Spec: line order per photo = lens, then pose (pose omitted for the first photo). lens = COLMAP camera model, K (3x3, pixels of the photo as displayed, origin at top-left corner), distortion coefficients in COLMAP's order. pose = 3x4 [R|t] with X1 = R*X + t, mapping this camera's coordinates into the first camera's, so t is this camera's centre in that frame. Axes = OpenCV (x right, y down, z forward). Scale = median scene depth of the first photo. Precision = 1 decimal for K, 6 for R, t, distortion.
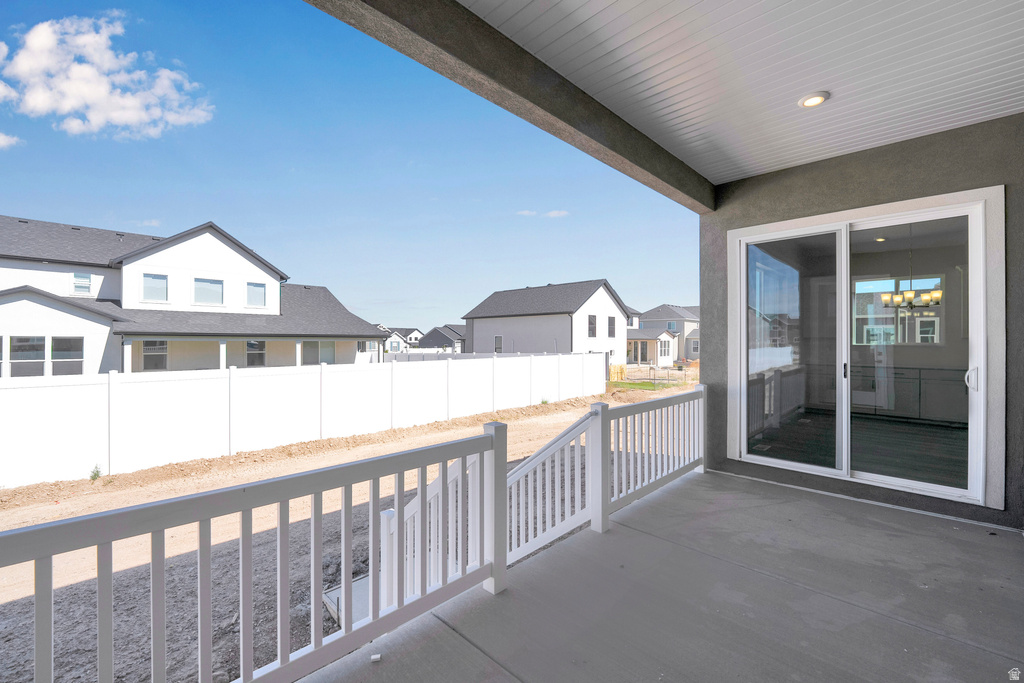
lens RADIAL K [[418.3, 0, 523.0], [0, 418.3, 339.9], [0, 0, 1]] dist [-0.007981, -0.000551]
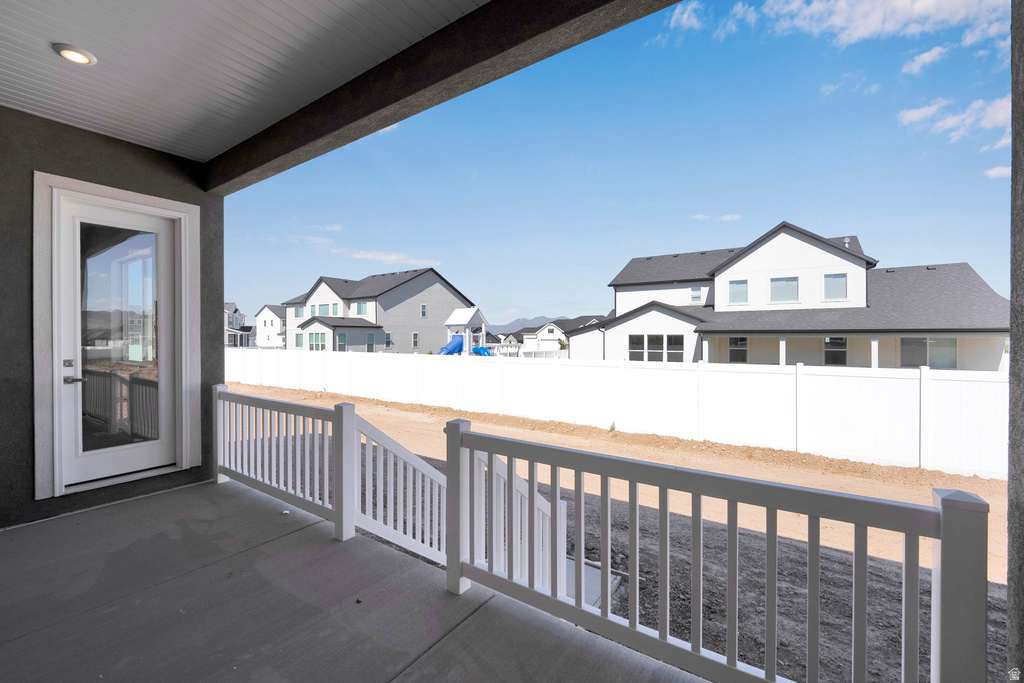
lens RADIAL K [[418.3, 0, 506.0], [0, 418.3, 338.3], [0, 0, 1]] dist [-0.007981, -0.000551]
pose [[0.171396, 0.001080, -0.985202, 0.162859], [0.002803, 0.999995, 0.001584, 0.000583], [0.985198, -0.003033, 0.171392, 0.166436]]
